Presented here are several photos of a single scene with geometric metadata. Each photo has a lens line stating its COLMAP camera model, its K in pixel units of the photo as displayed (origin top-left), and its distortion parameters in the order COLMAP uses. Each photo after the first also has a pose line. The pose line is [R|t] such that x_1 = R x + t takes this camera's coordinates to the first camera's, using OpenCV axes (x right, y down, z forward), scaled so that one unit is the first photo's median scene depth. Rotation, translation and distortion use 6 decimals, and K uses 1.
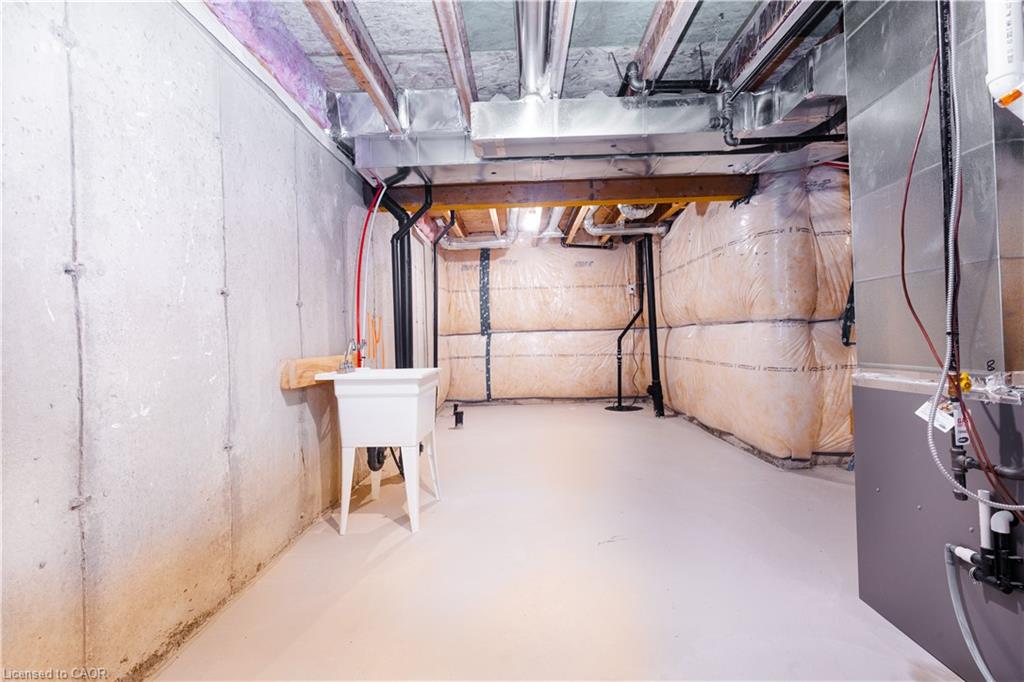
lens RADIAL K [[457.6, 0, 516.0], [0, 457.6, 342.9], [0, 0, 1]] dist [0.004644, -0.000799]
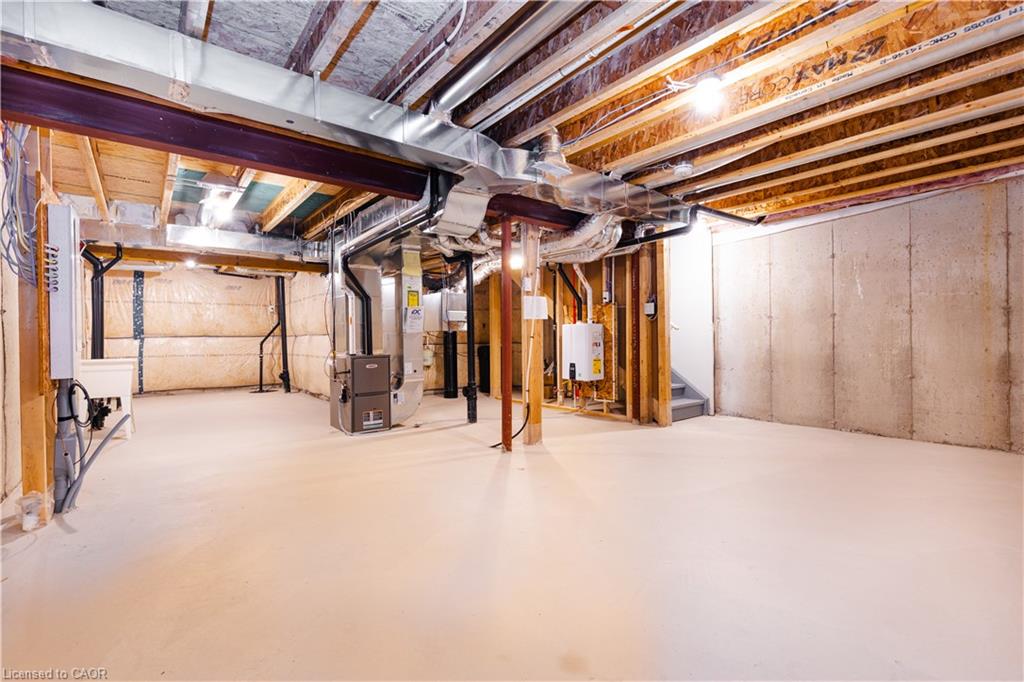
lens RADIAL K [[457.6, 0, 510.8], [0, 457.6, 337.8], [0, 0, 1]] dist [0.004644, -0.000799]
pose [[0.772982, 0.017356, 0.634190, -0.075974], [-0.001403, 0.999670, -0.025648, 0.009128], [-0.634426, 0.018936, 0.772752, -0.571573]]
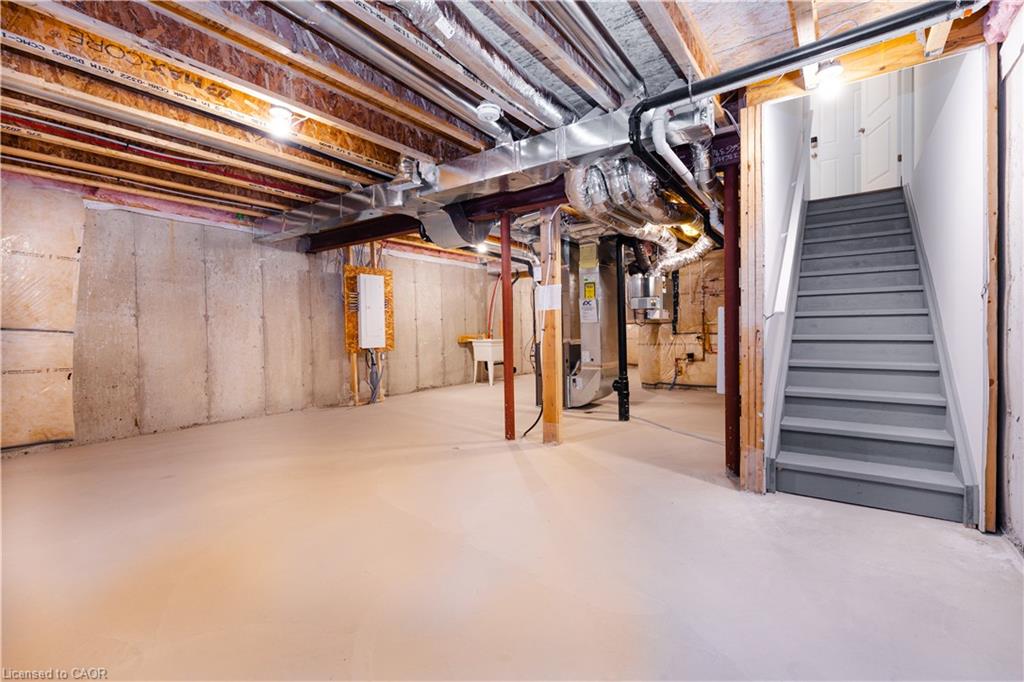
lens RADIAL K [[457.6, 0, 506.3], [0, 457.6, 333.7], [0, 0, 1]] dist [0.004644, -0.000799]
pose [[0.817077, 0.018539, -0.576230, 0.659206], [-0.011996, 0.999813, 0.015157, -0.011017], [0.576404, -0.005472, 0.817147, -0.614359]]
